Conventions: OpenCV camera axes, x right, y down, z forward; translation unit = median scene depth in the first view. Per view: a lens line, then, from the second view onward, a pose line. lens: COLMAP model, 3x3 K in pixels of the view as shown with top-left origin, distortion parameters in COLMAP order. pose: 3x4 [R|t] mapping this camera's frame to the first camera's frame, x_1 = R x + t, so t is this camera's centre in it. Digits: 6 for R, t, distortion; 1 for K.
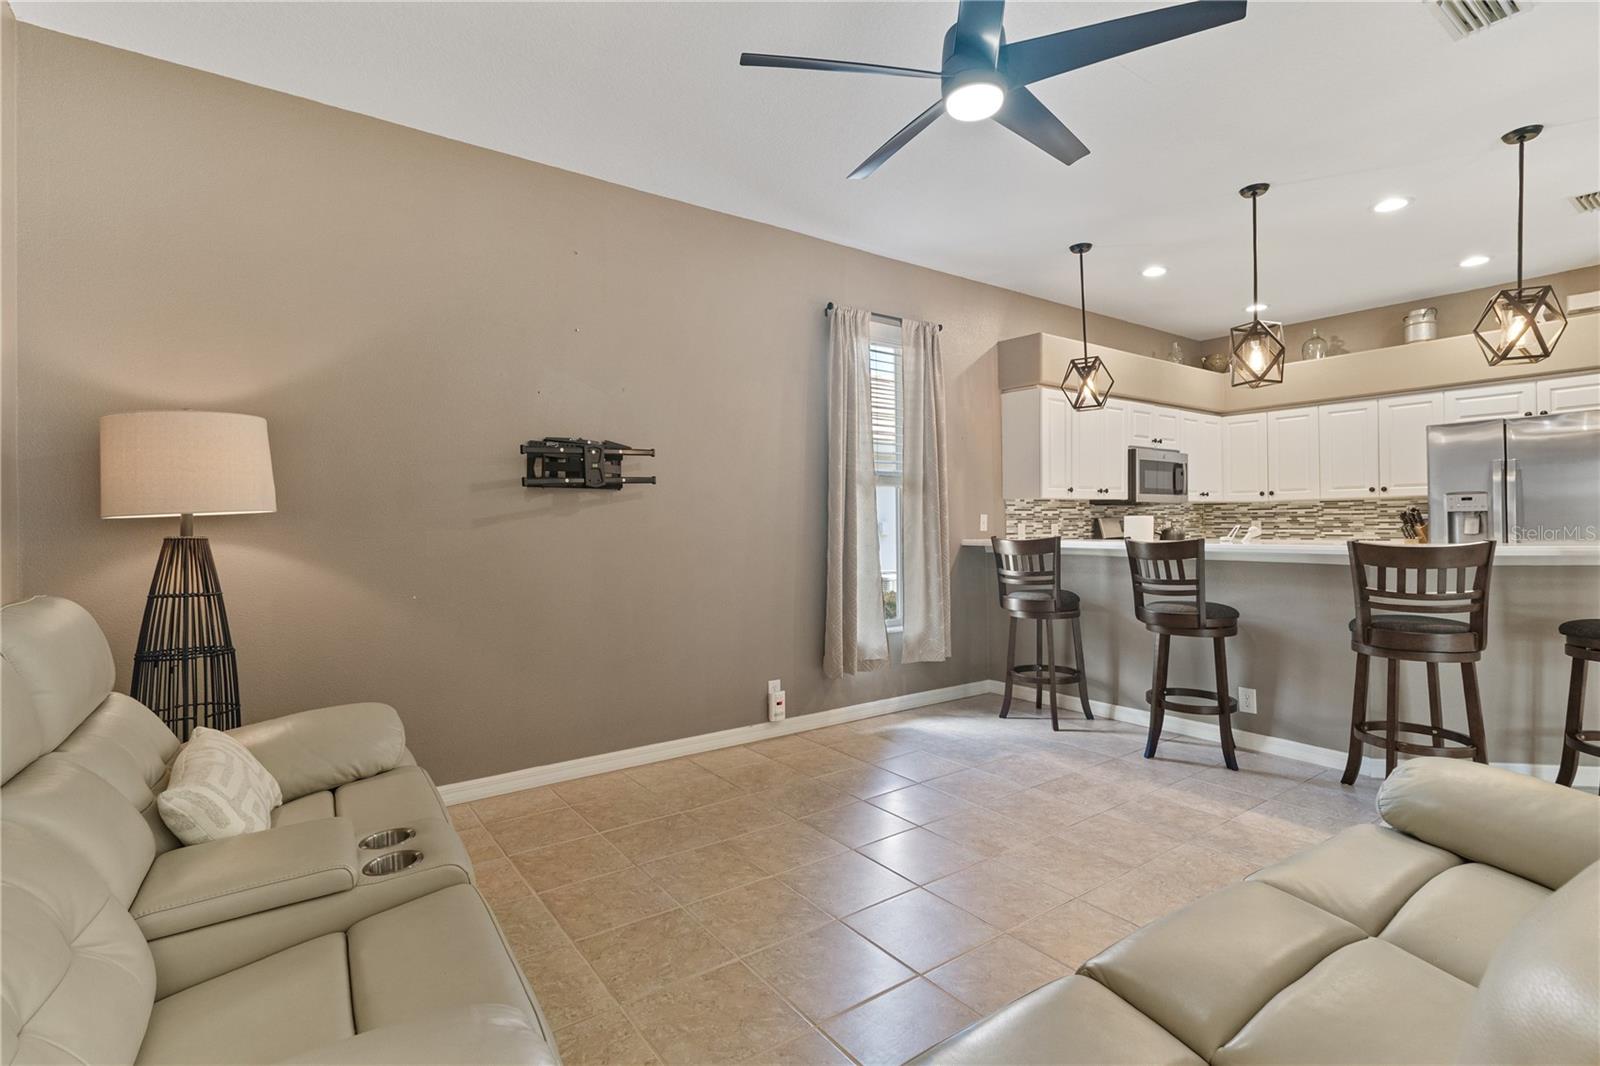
lens RADIAL K [[749.3, 0, 794.3], [0, 749.3, 520.5], [0, 0, 1]] dist [0.002924, 0.000525]
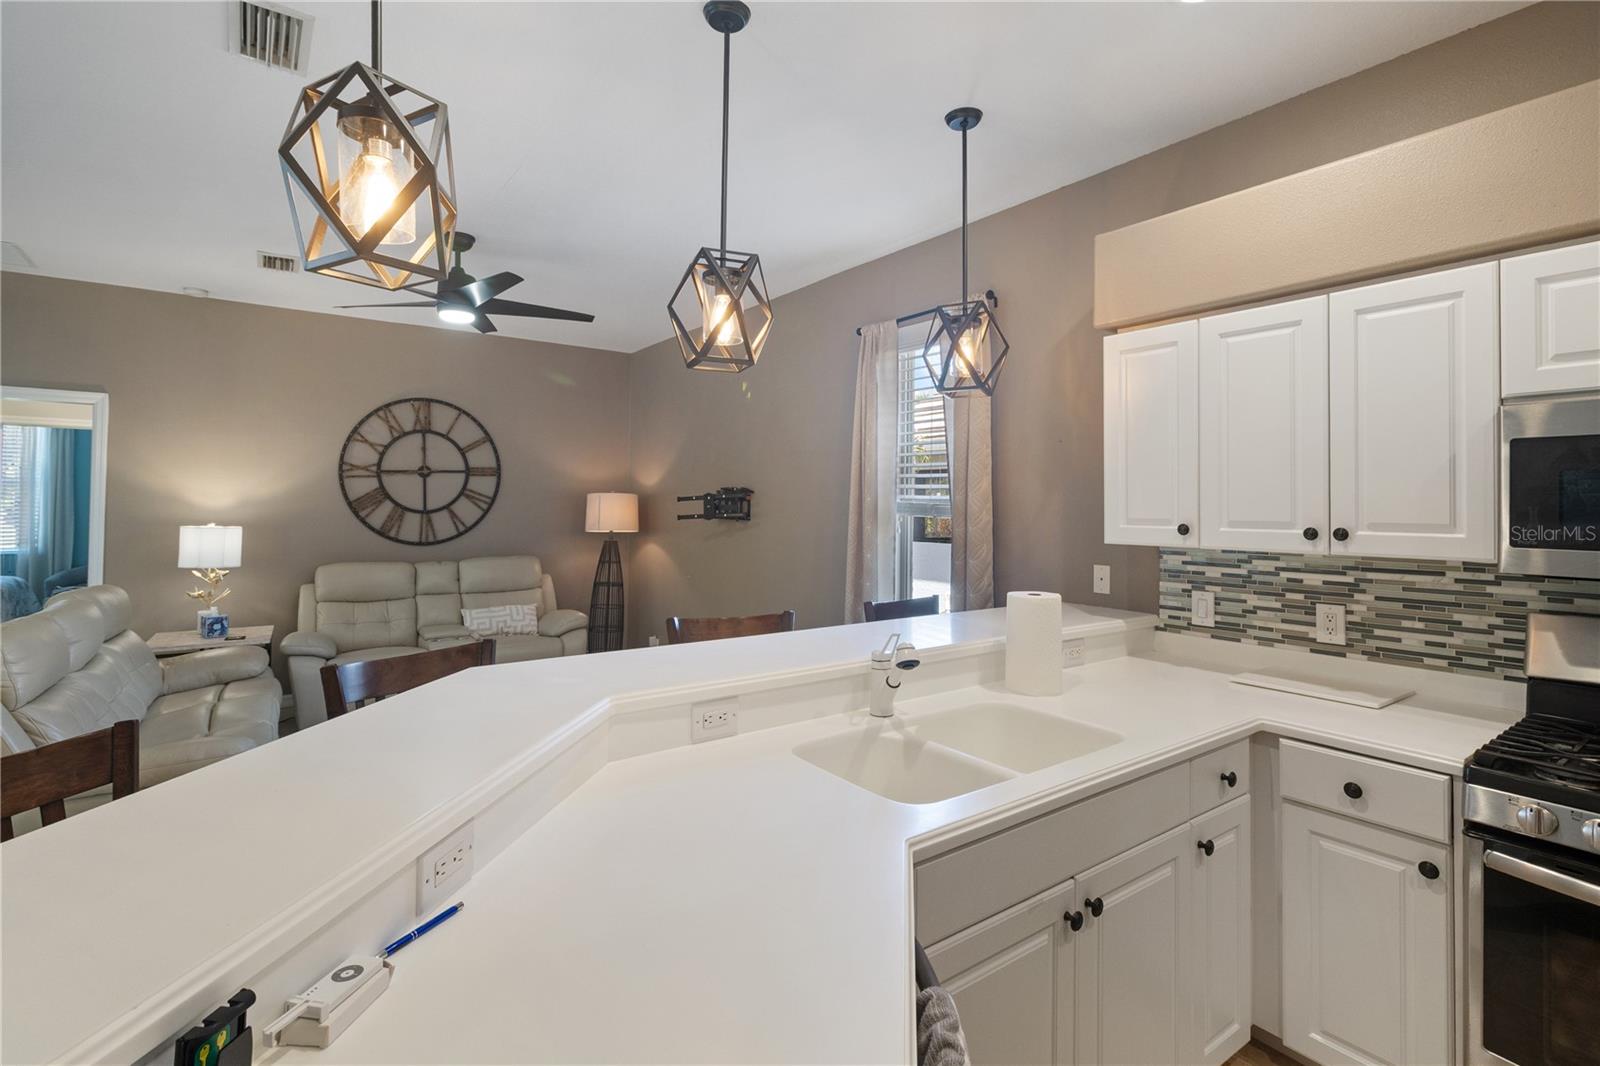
lens RADIAL K [[751.0, 0, 792.7], [0, 751.0, 495.7], [0, 0, 1]] dist [0.001173, 0.000299]
pose [[0.000179, -0.002587, -0.999997, 0.774204], [-0.004684, 0.999986, -0.002588, -0.055152], [0.999989, 0.004685, 0.000167, 0.700643]]
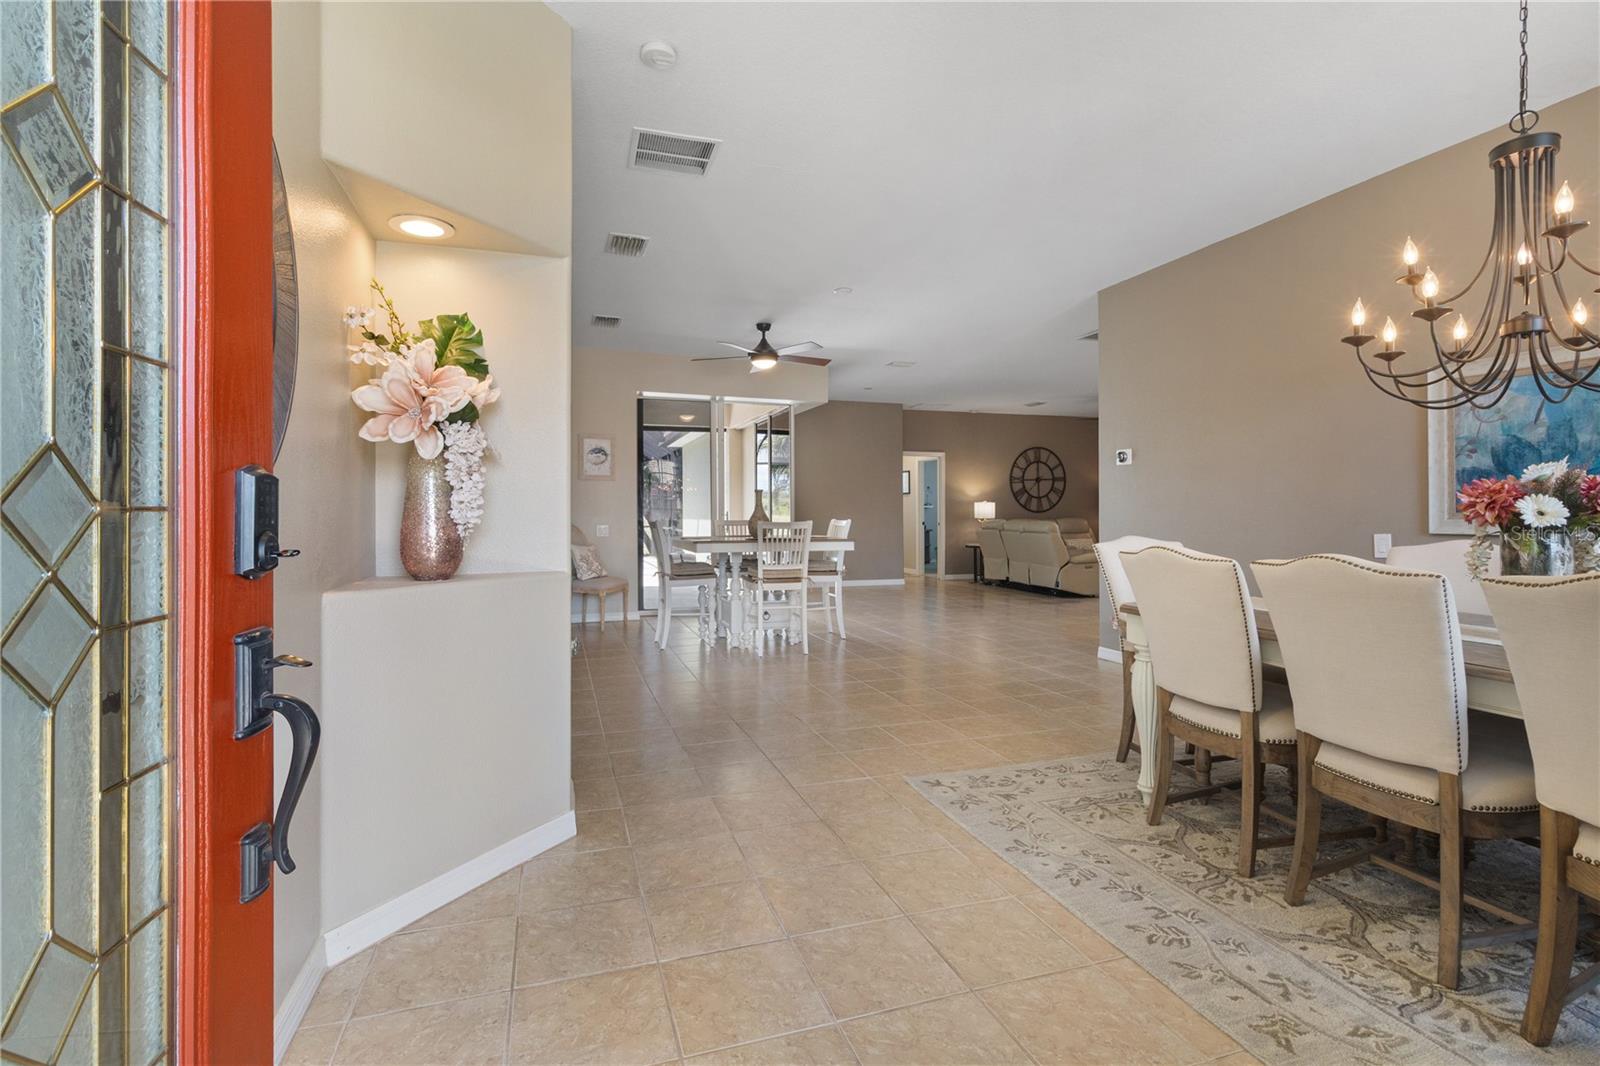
lens RADIAL K [[751.0, 0, 792.7], [0, 751.0, 495.7], [0, 0, 1]] dist [0.001173, 0.000299]
pose [[-0.307981, -0.015024, -0.951274, 2.191953], [0.009150, 0.999782, -0.018752, -0.002188], [0.951349, -0.014479, -0.307776, 0.180992]]
